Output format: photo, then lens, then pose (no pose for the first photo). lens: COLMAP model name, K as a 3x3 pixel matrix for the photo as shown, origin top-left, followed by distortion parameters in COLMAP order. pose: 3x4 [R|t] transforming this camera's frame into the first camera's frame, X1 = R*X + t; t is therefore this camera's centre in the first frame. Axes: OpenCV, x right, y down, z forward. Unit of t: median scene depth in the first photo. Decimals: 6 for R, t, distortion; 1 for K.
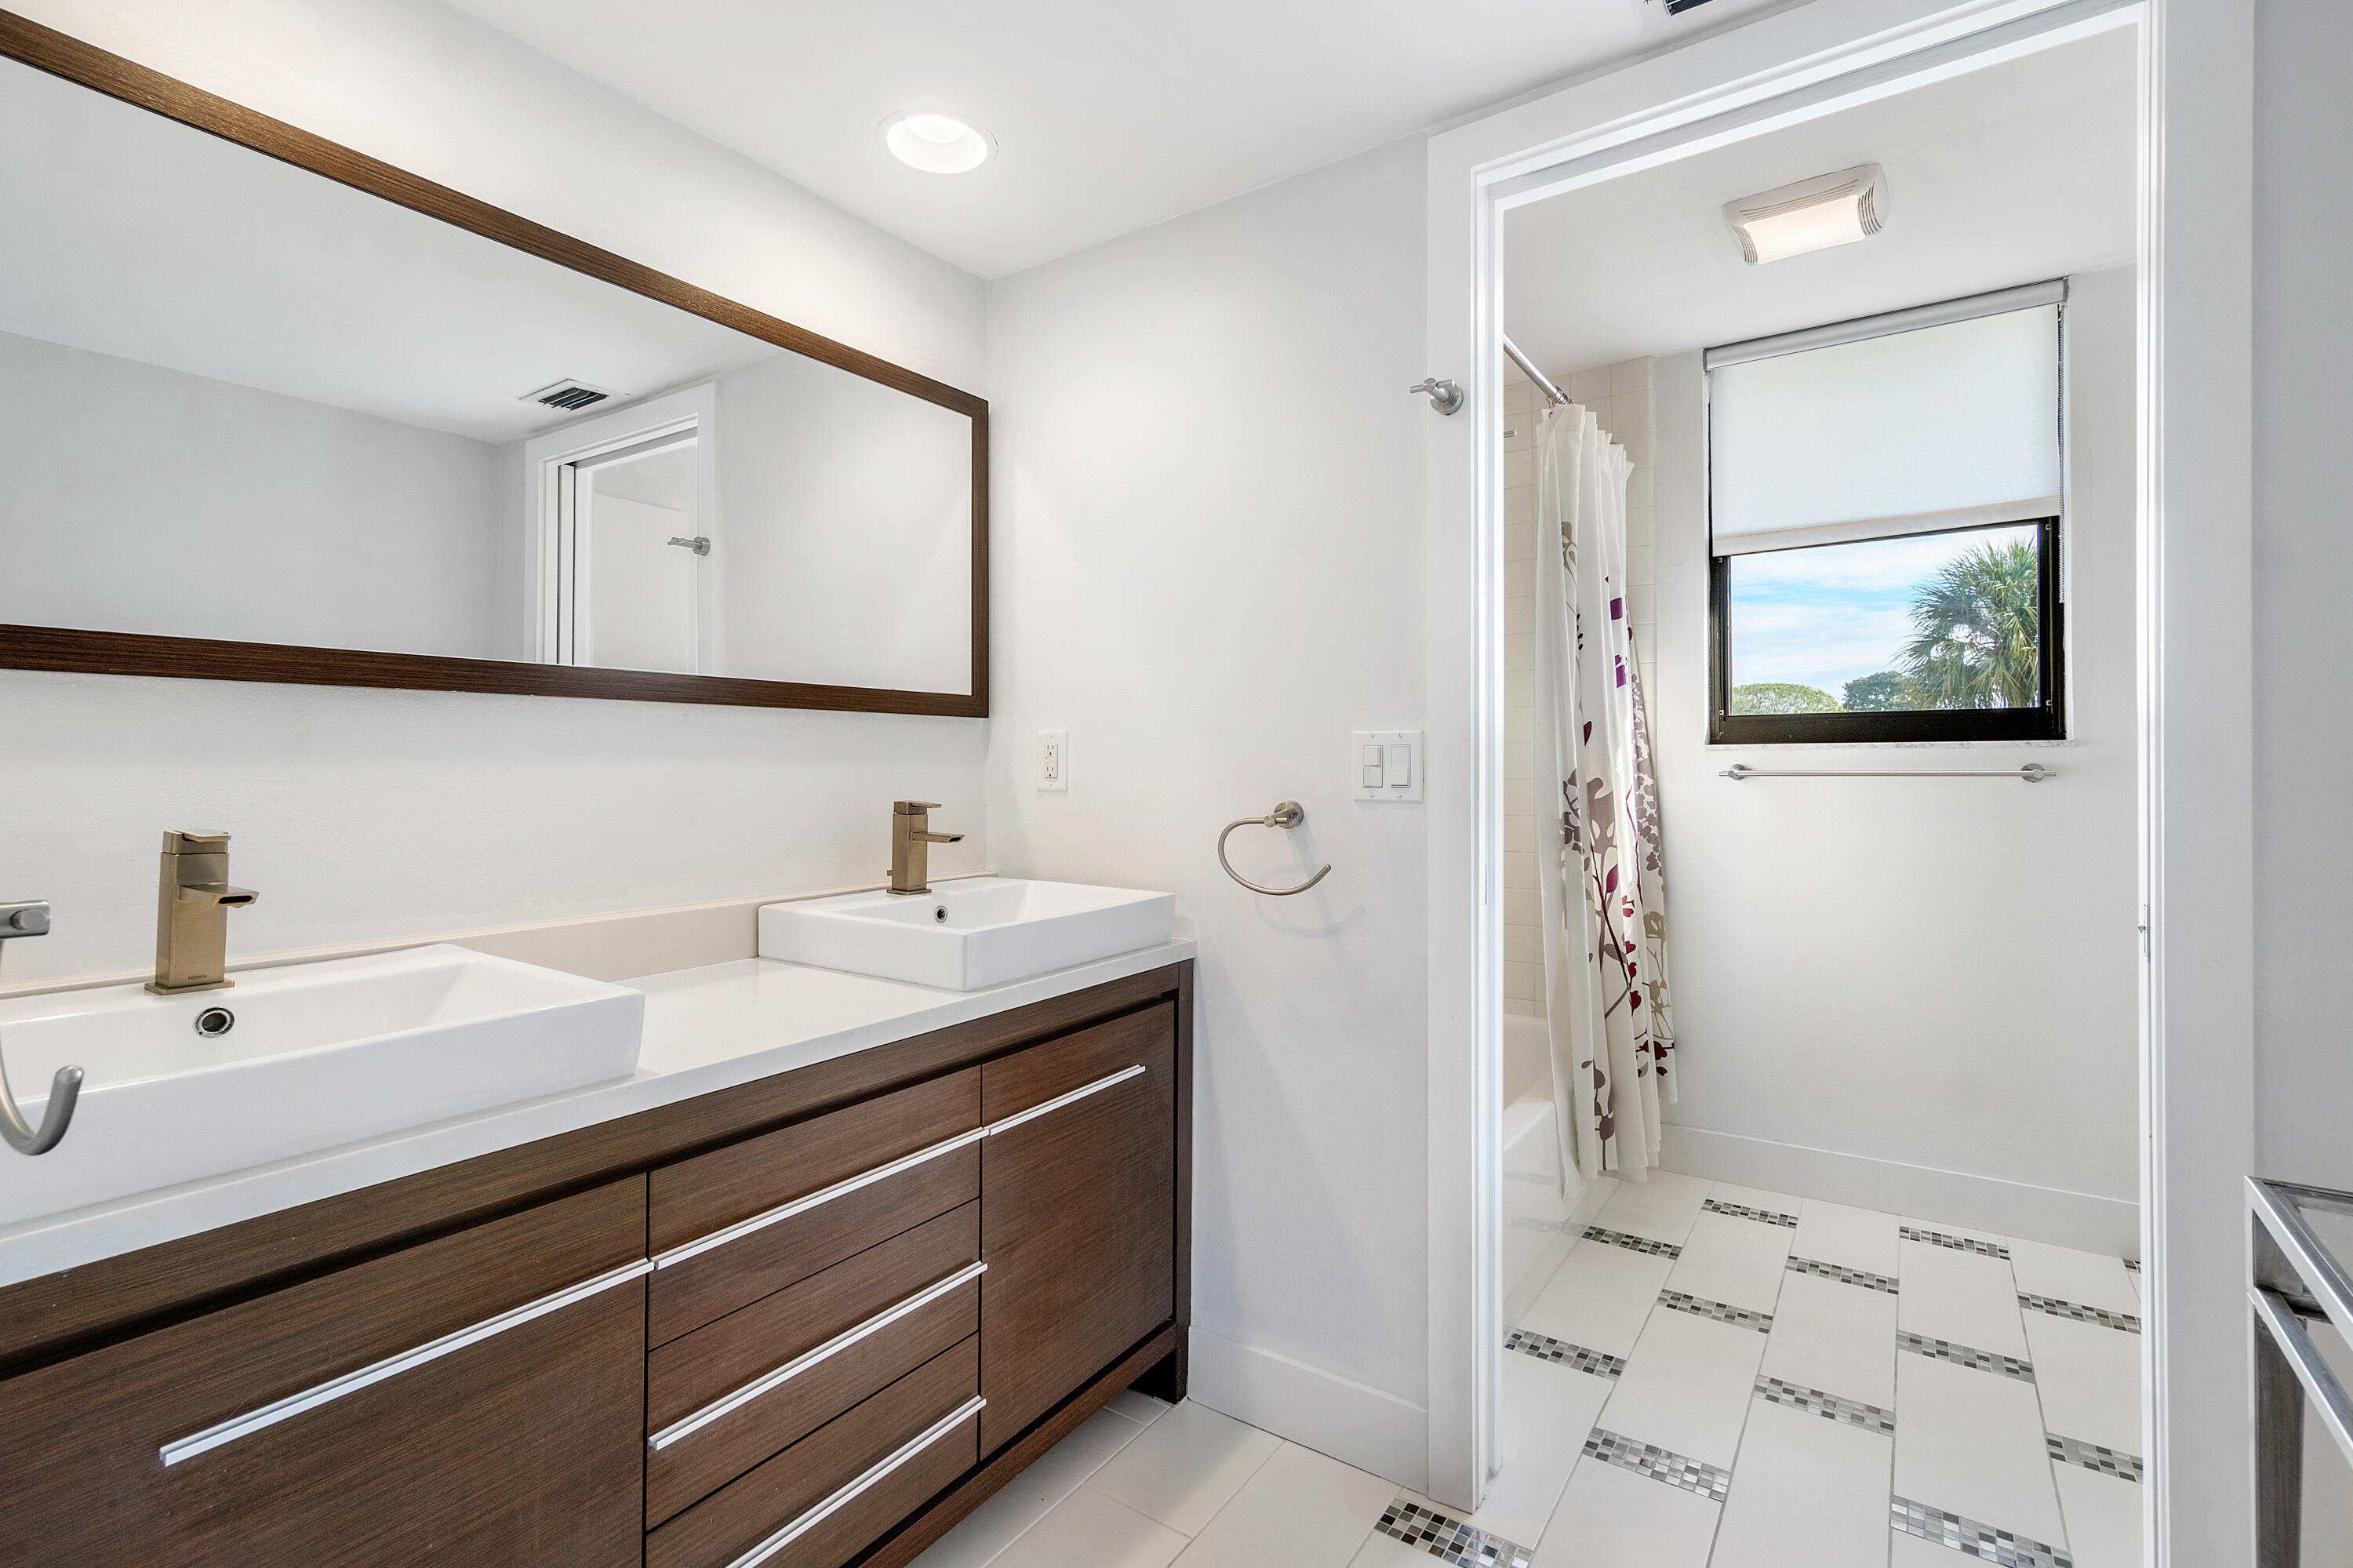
lens RADIAL K [[1061.3, 0, 1187.5], [0, 1061.3, 768.8], [0, 0, 1]] dist [0.000107, 0.000212]
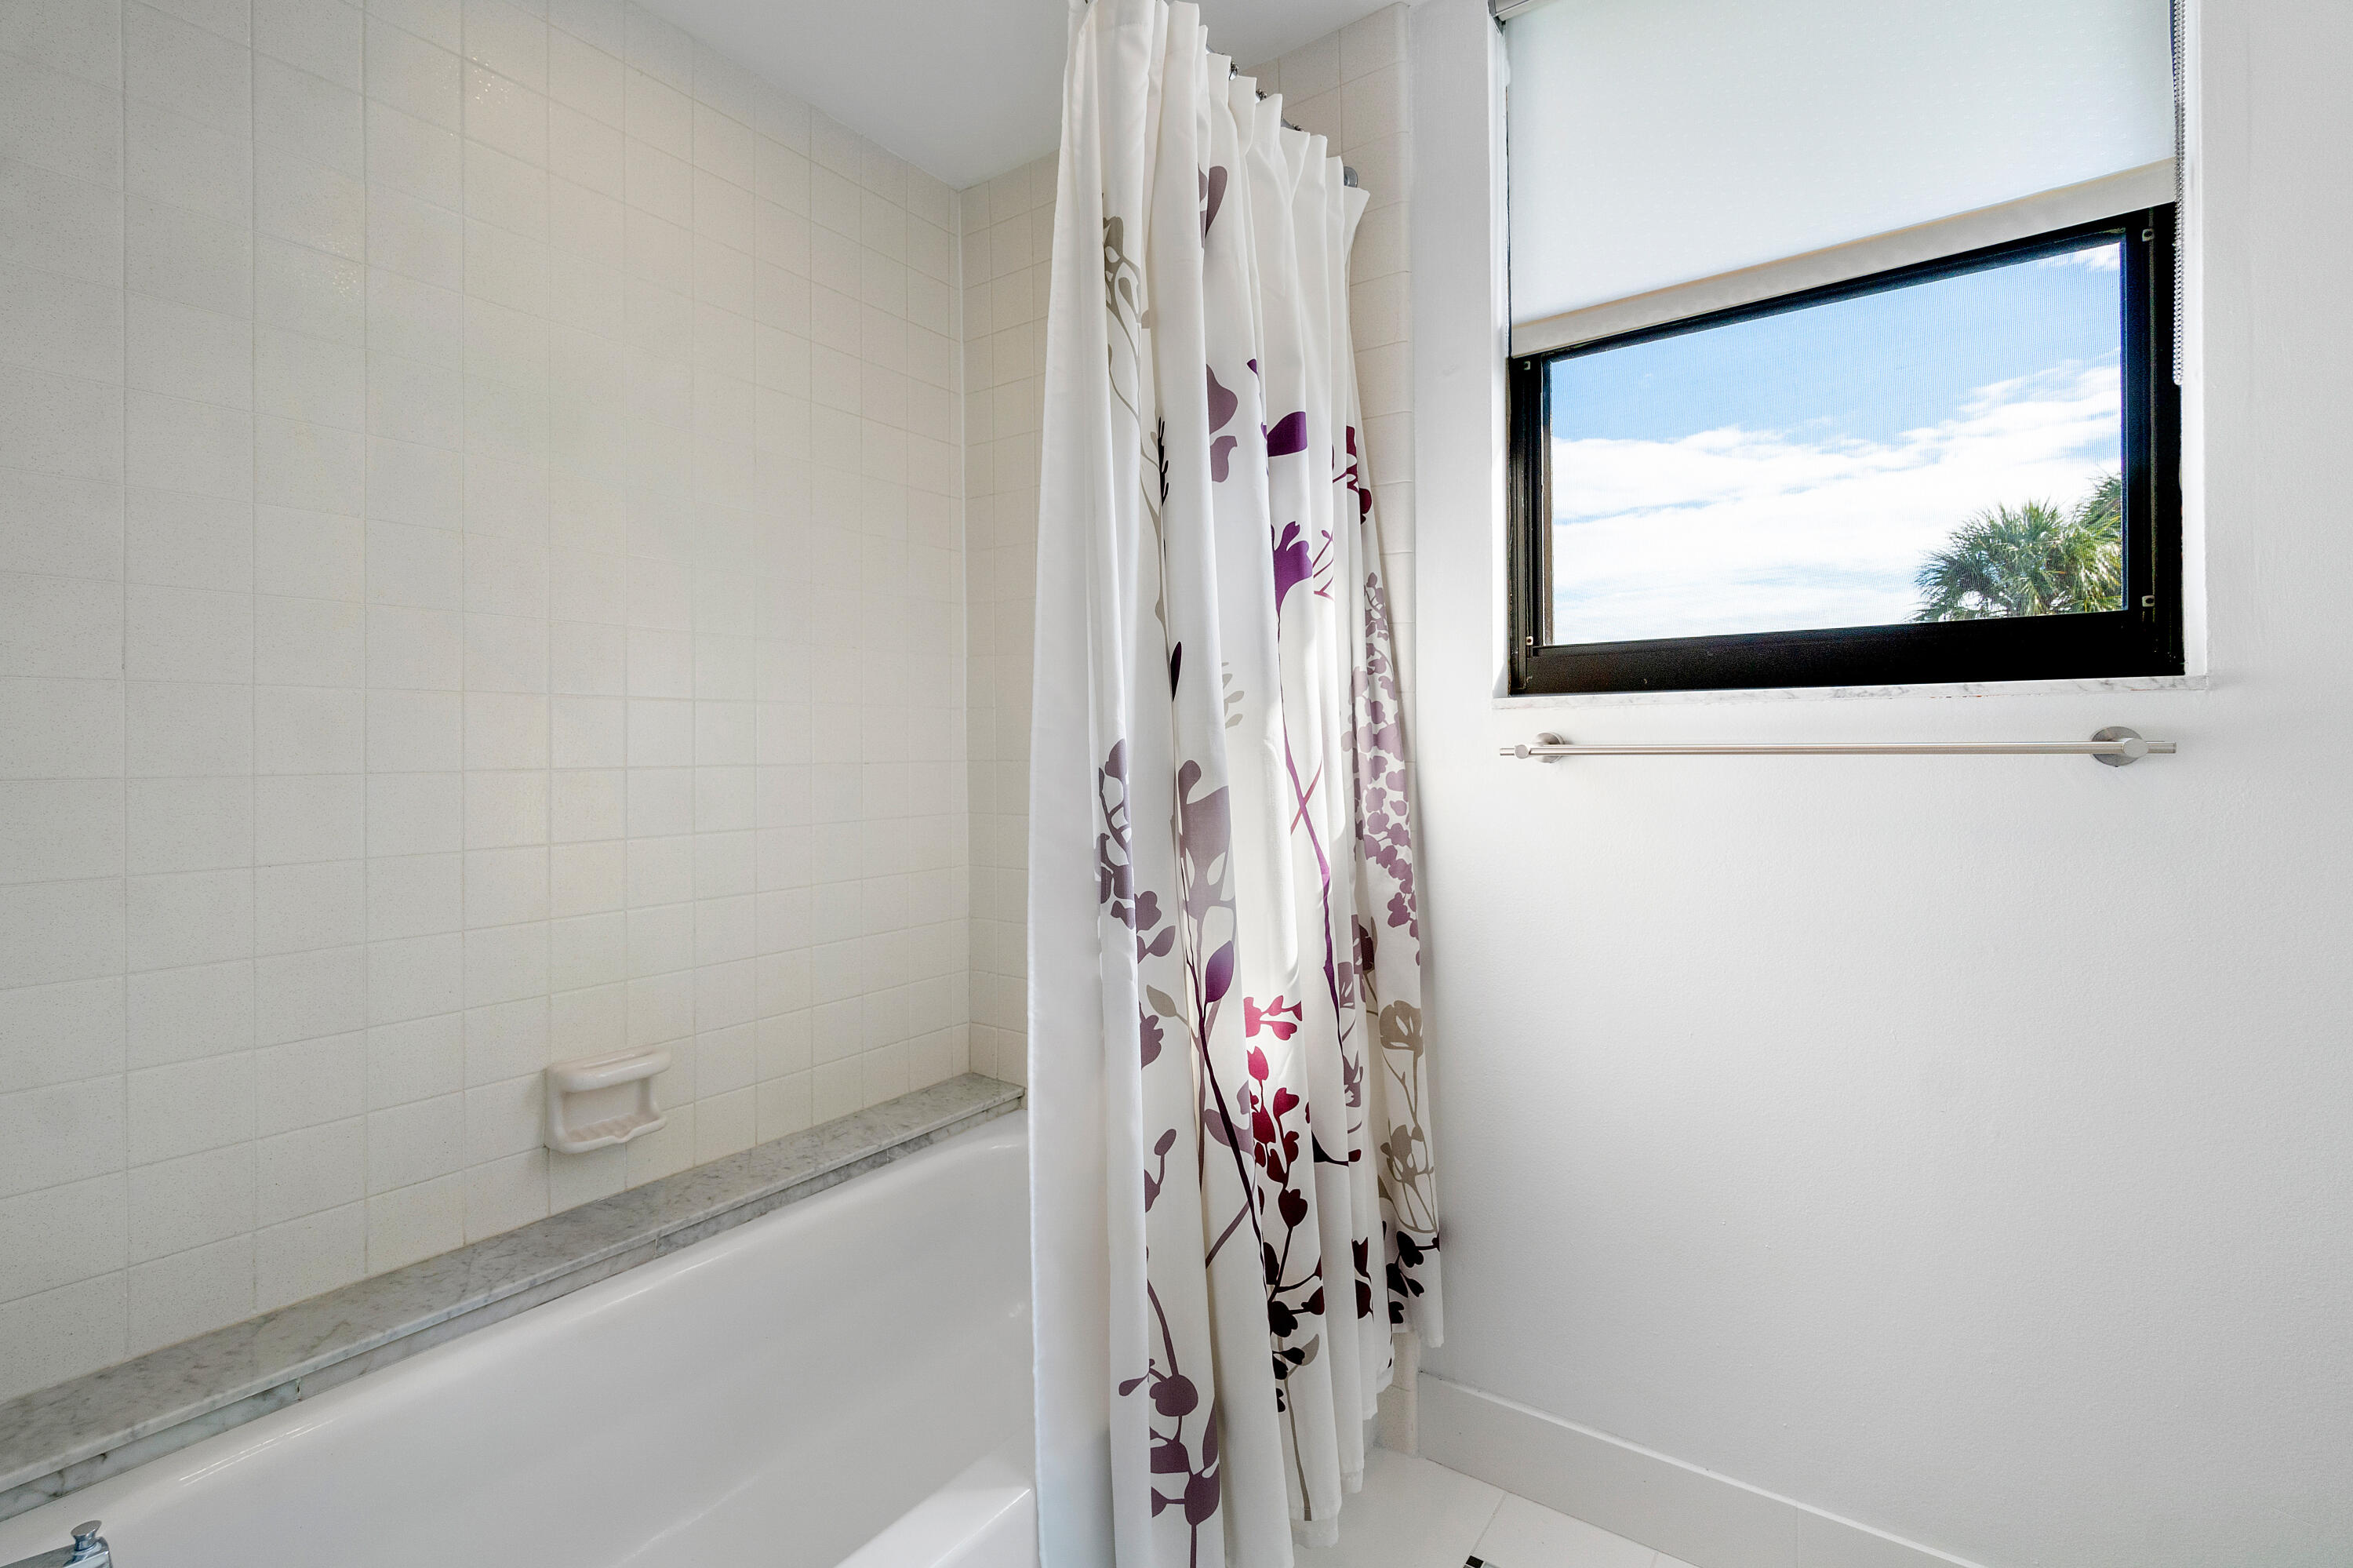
lens RADIAL K [[1046.9, 0, 1174.0], [0, 1046.9, 759.0], [0, 0, 1]] dist [-0.008737, 0.000086]
pose [[0.999717, -0.003611, -0.023495, 0.335494], [0.003828, 0.999950, 0.009186, 0.003216], [0.023460, -0.009274, 0.999682, 0.455873]]
